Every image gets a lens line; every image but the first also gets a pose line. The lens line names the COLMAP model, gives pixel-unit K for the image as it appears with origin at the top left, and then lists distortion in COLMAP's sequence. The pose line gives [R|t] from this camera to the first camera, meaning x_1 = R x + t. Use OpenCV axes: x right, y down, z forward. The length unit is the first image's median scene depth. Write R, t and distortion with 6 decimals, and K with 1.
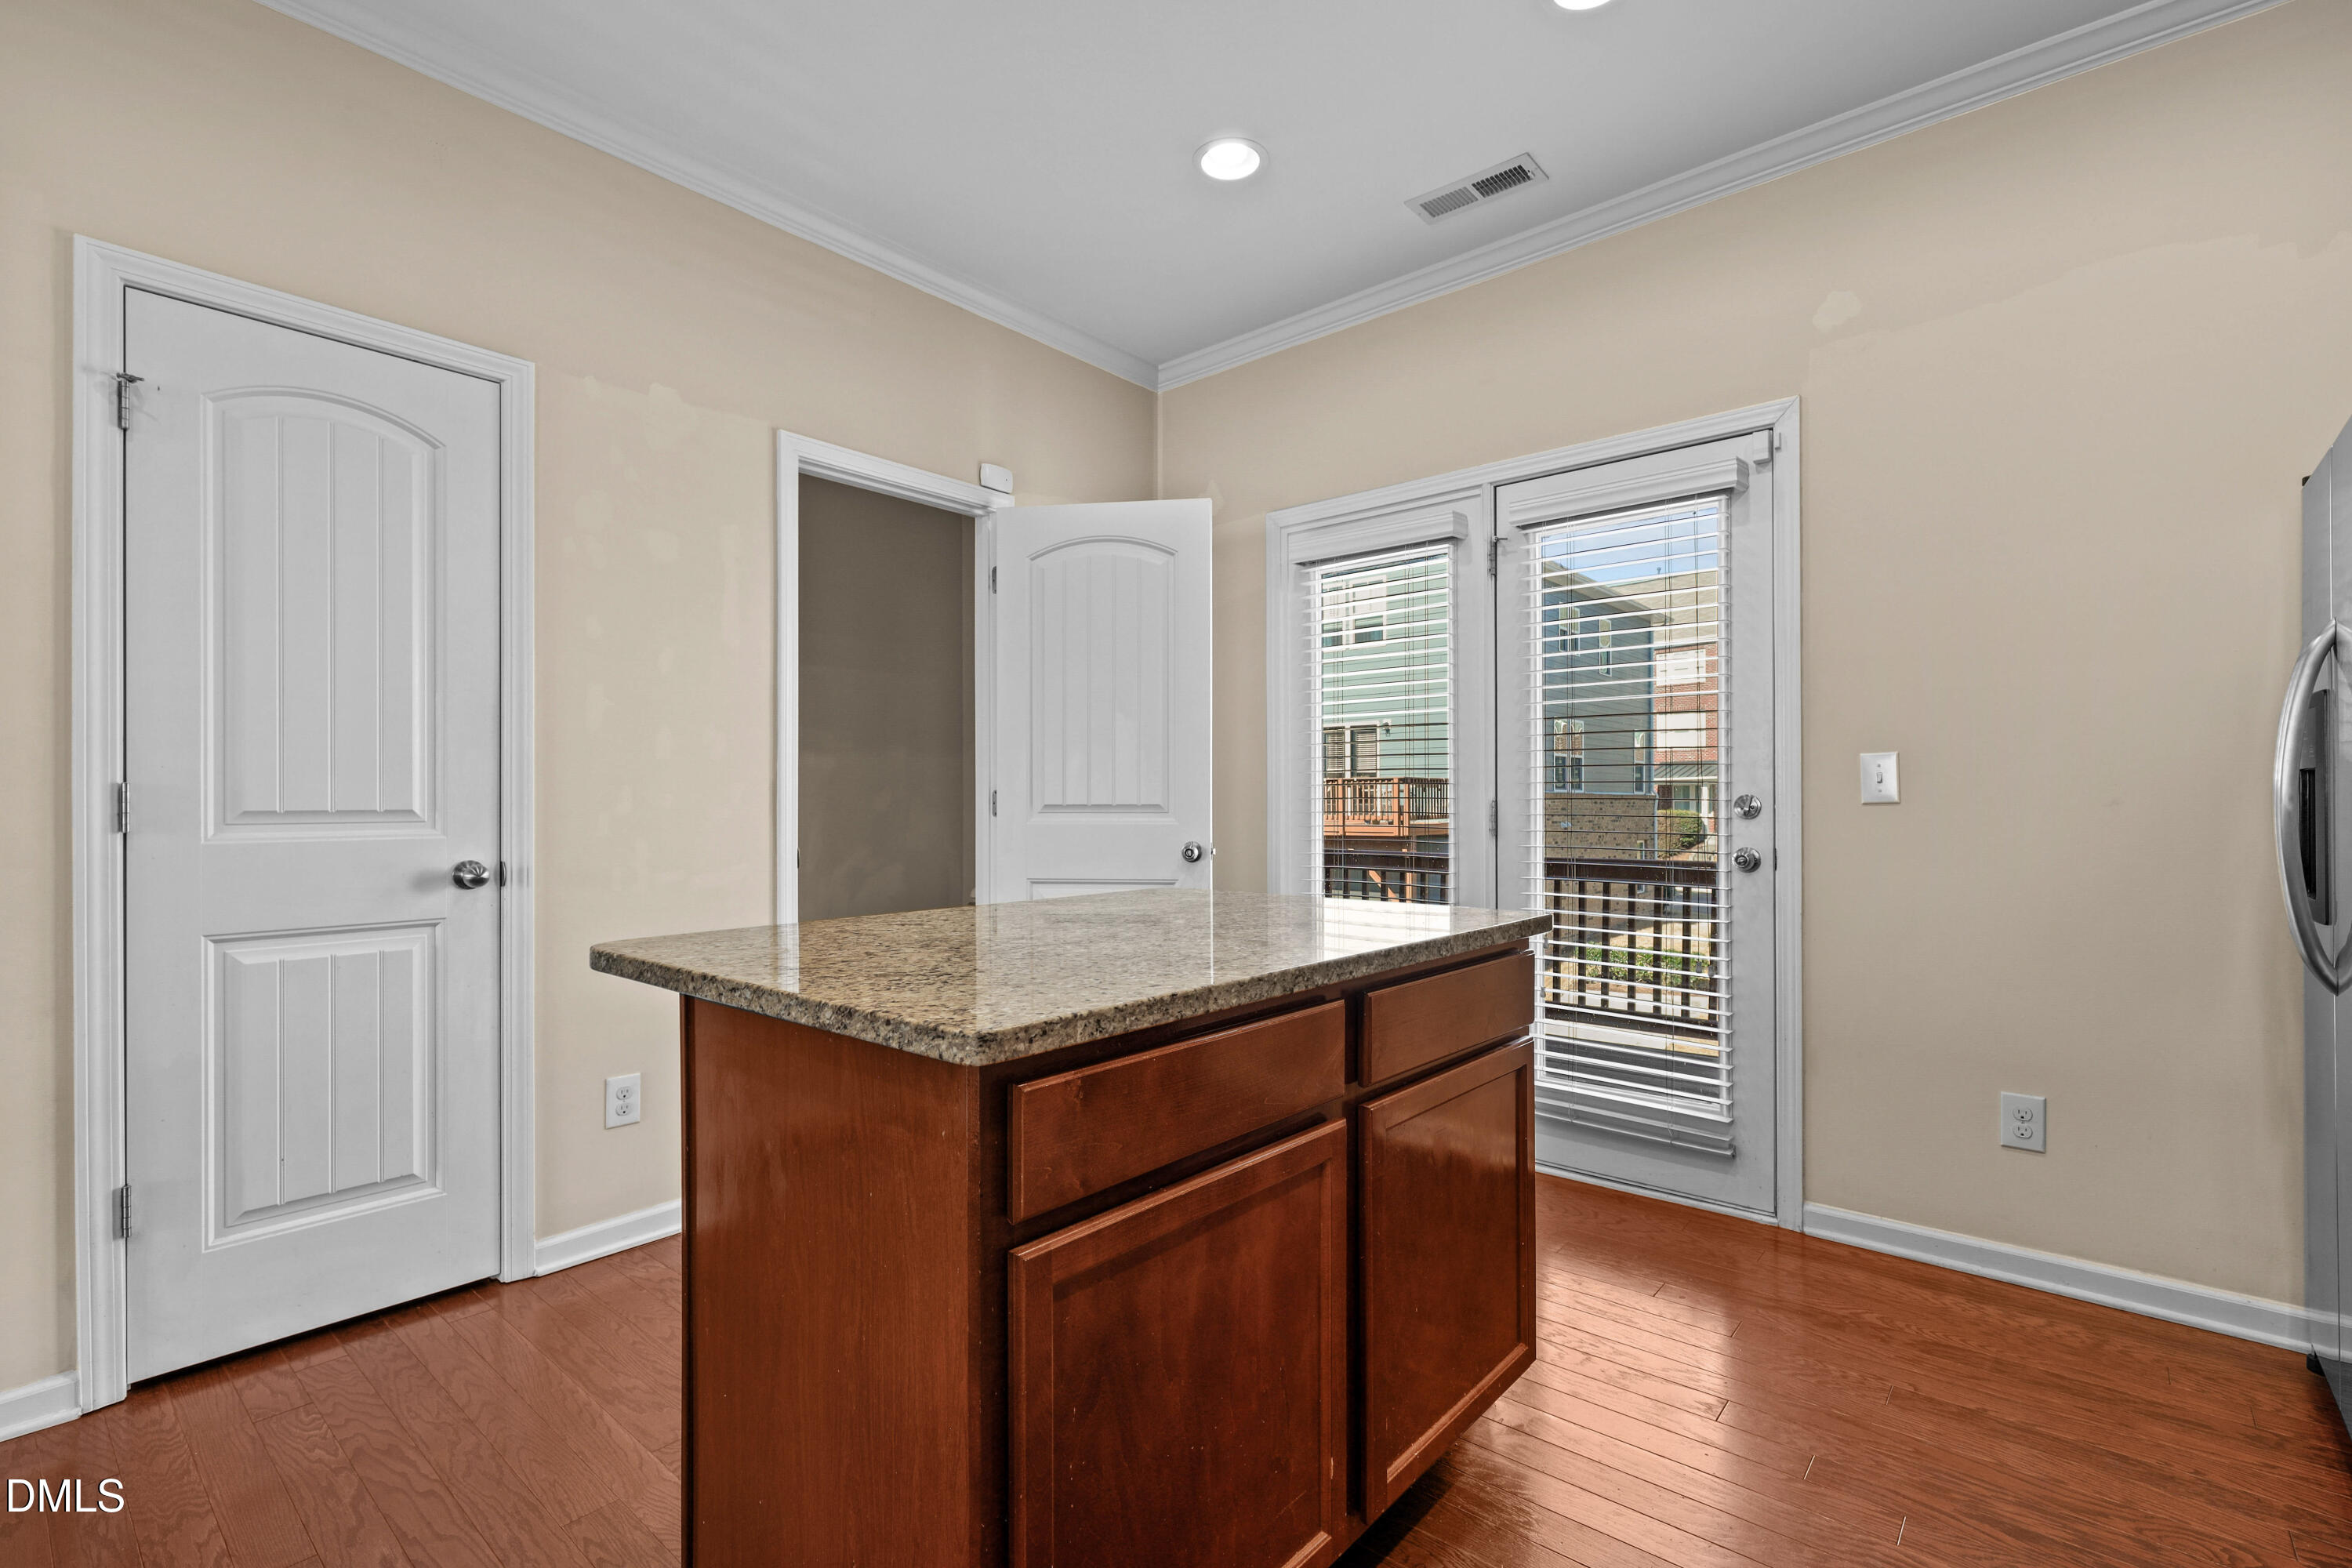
lens RADIAL K [[1061.6, 0, 1181.1], [0, 1061.6, 805.3], [0, 0, 1]] dist [-0.001672, -0.000088]
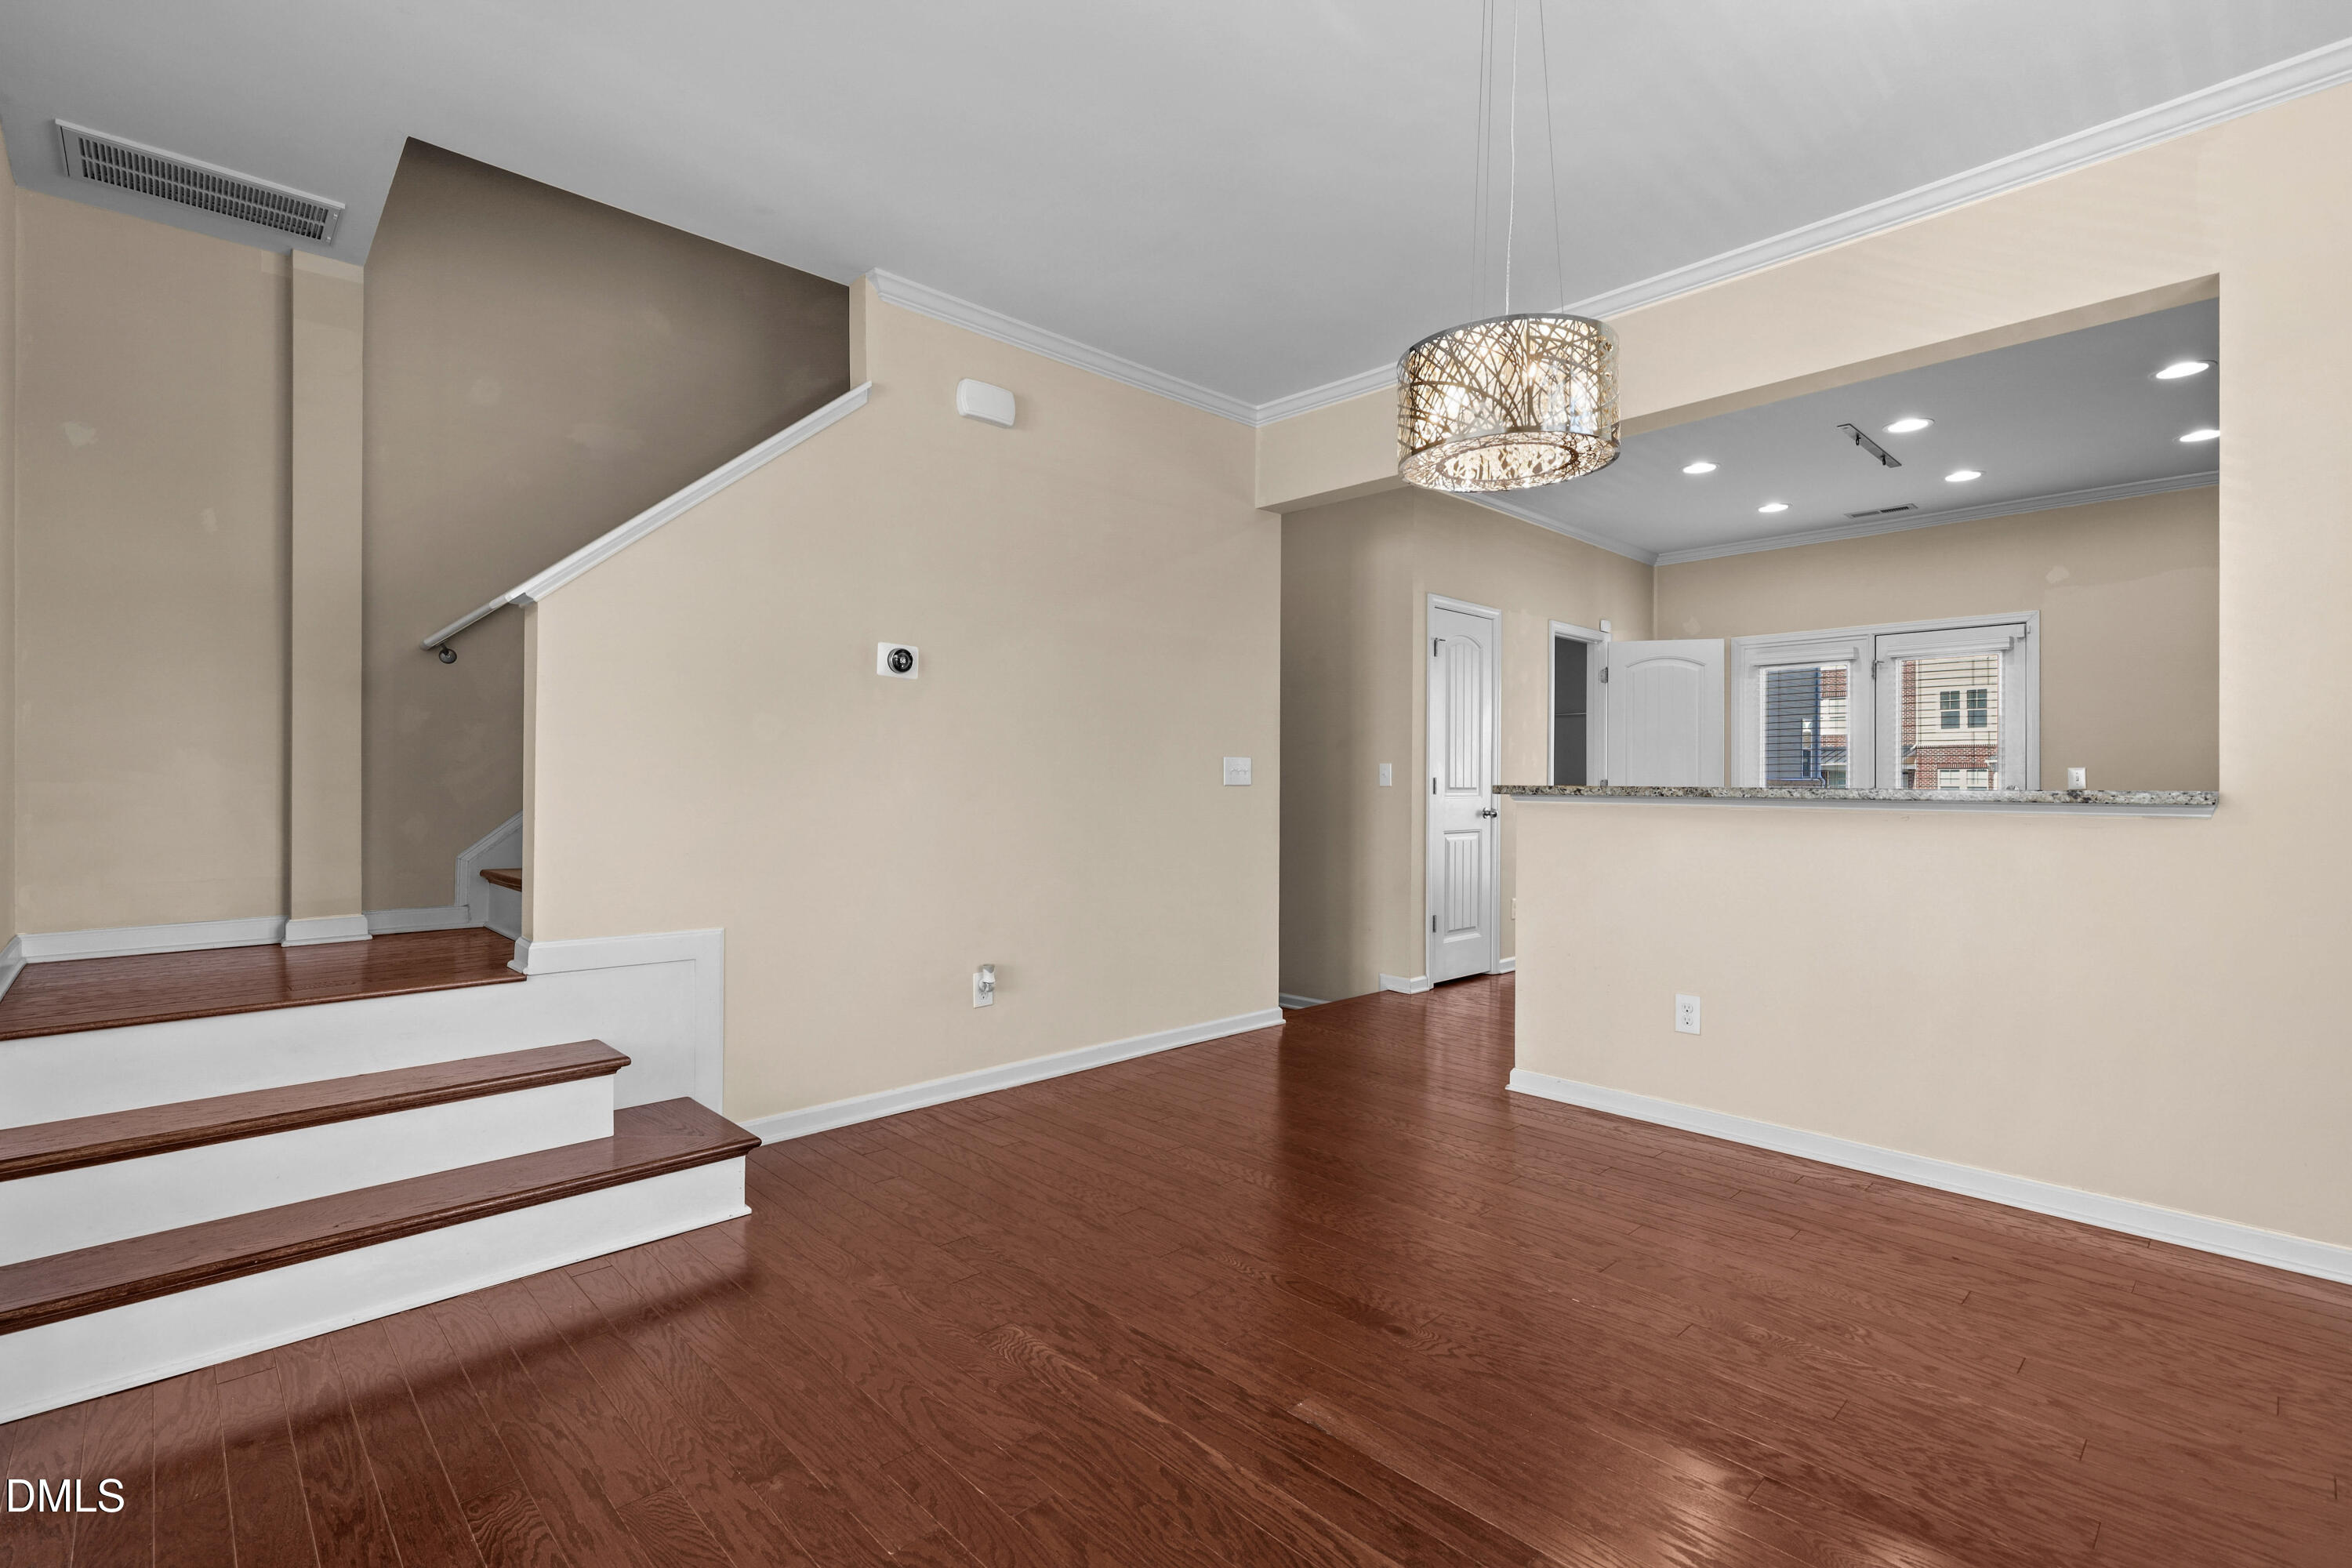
lens RADIAL K [[1069.1, 0, 1176.0], [0, 1069.1, 784.0], [0, 0, 1]] dist [-0.000004, 0.000014]
pose [[0.994880, 0.007321, -0.100801, -1.008101], [-0.007441, 0.999972, -0.000808, 0.002720], [0.100792, 0.001554, 0.994906, -1.441985]]
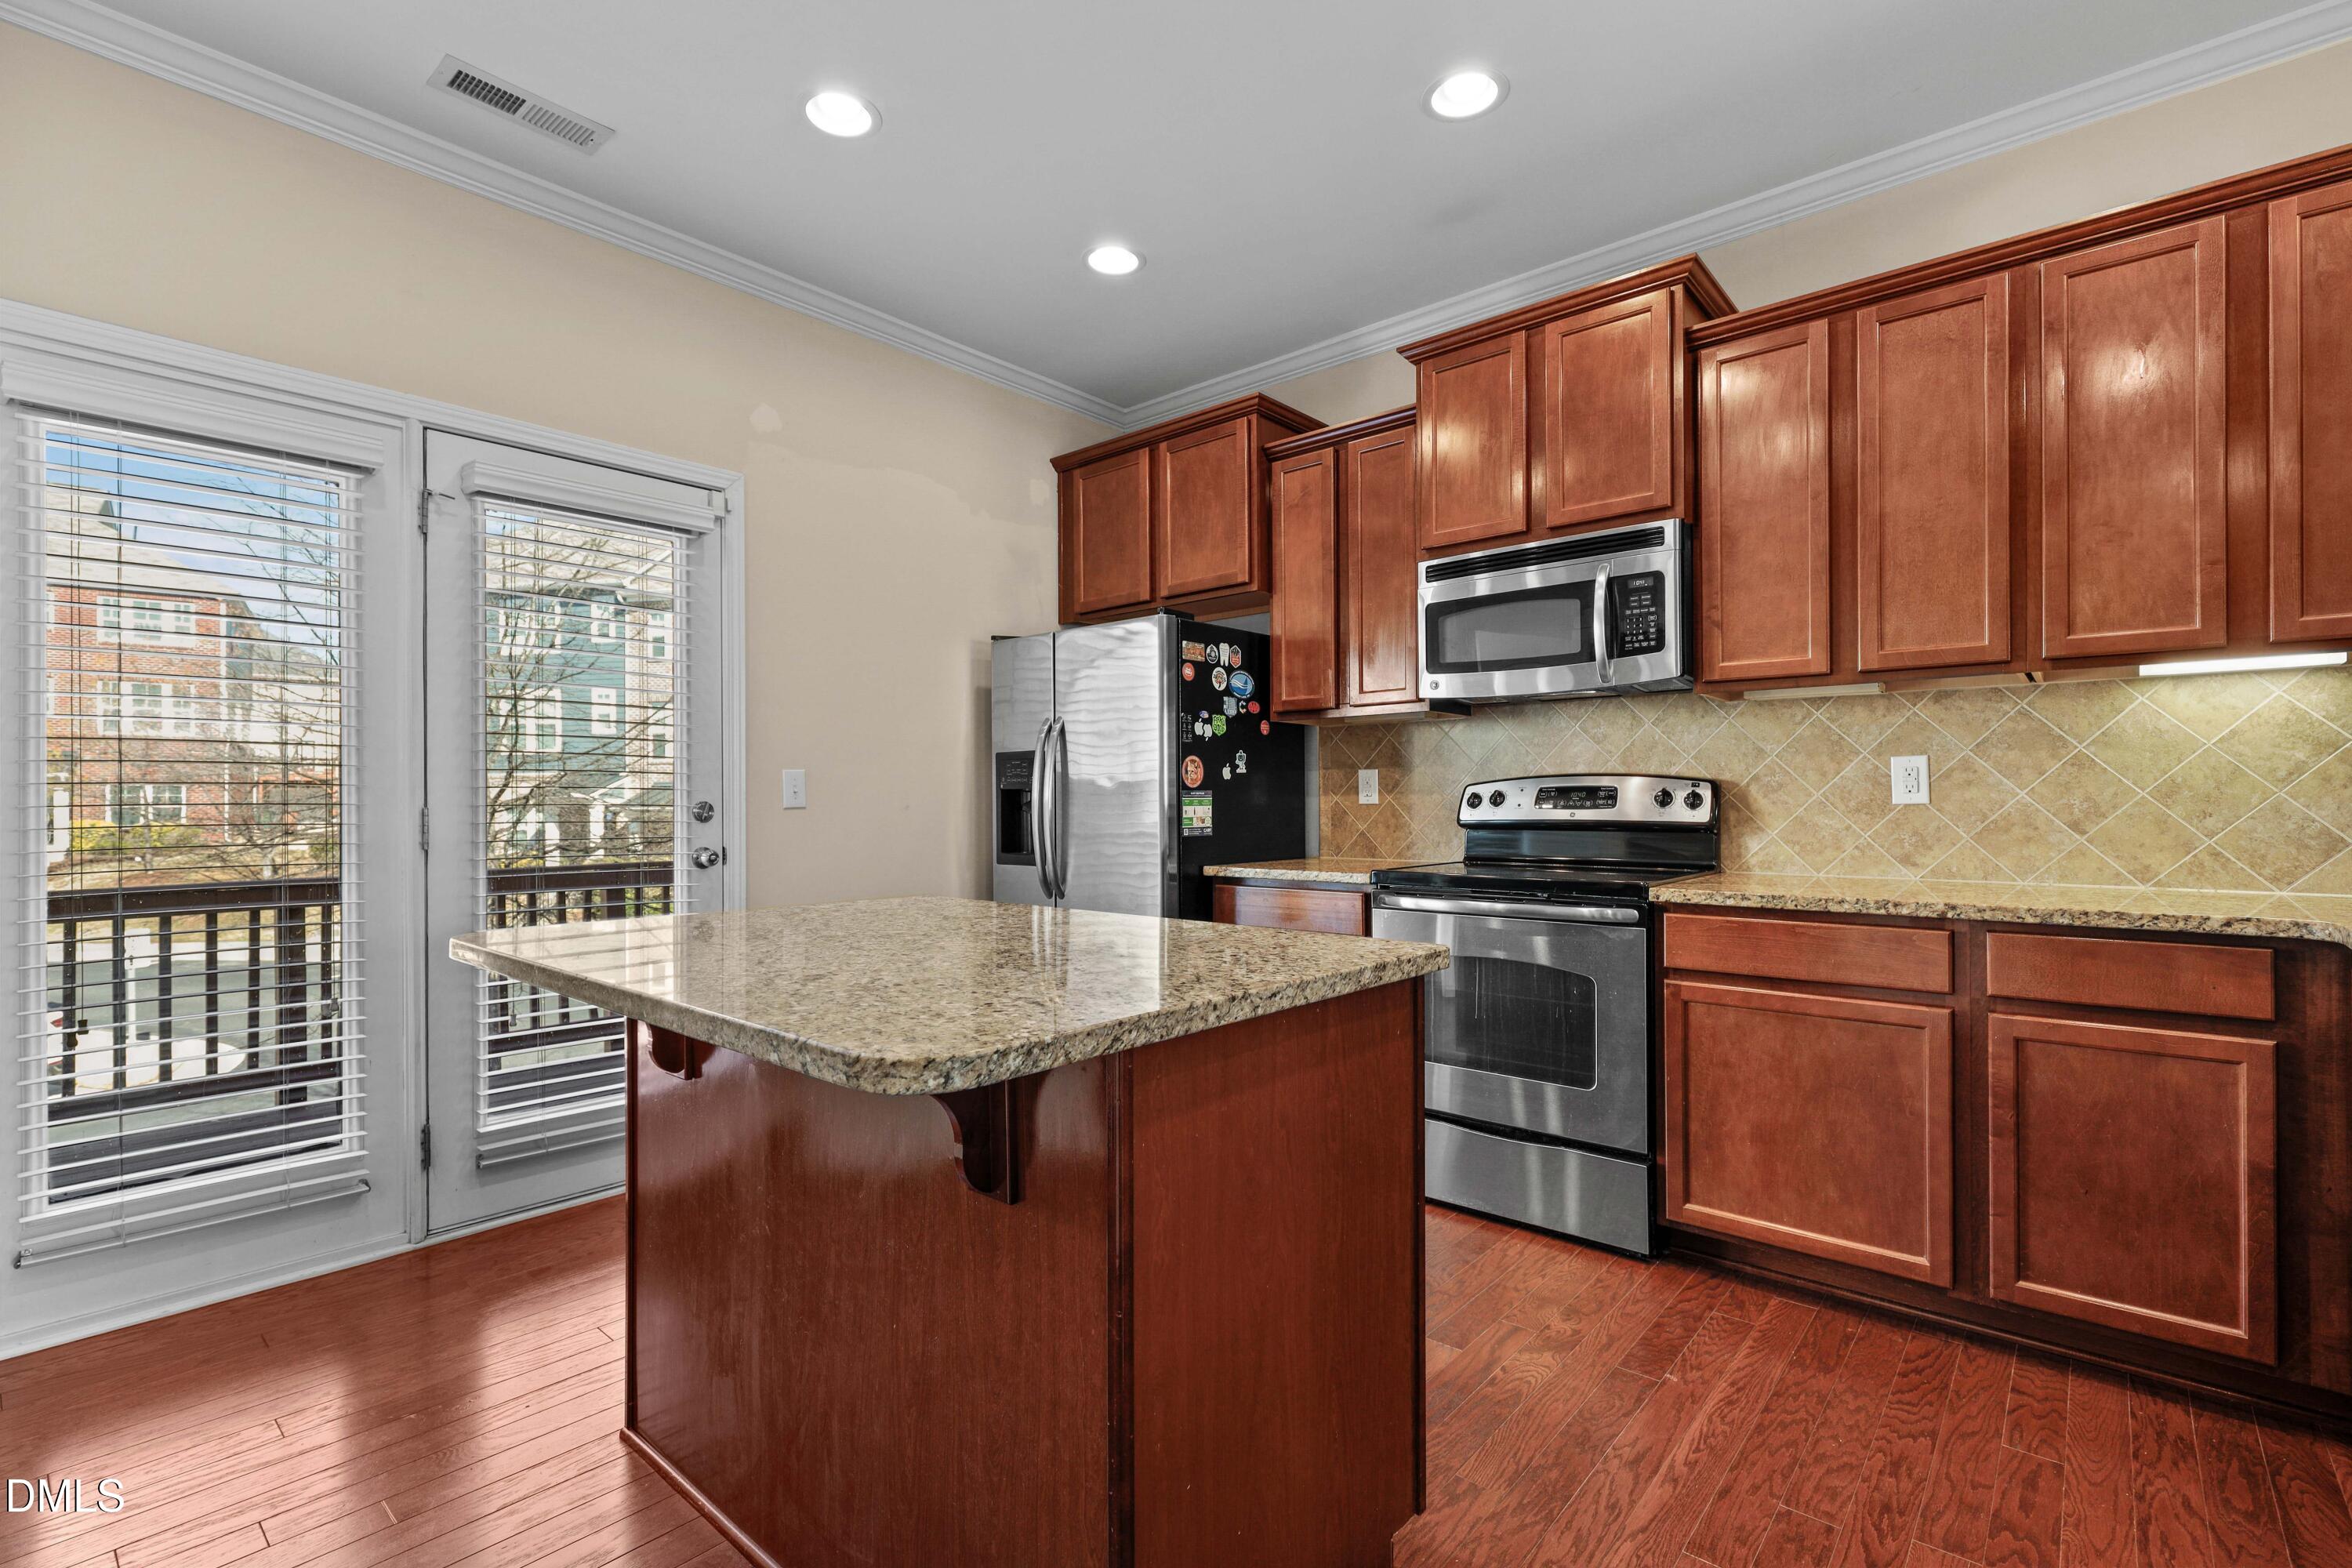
lens RADIAL K [[1061.6, 0, 1181.1], [0, 1061.6, 805.3], [0, 0, 1]] dist [-0.001672, -0.000088]
pose [[0.009421, 0.001122, 0.999955, -0.622662], [0.004620, 0.999989, -0.001165, -0.001178], [-0.999945, 0.004631, 0.009416, 0.473469]]
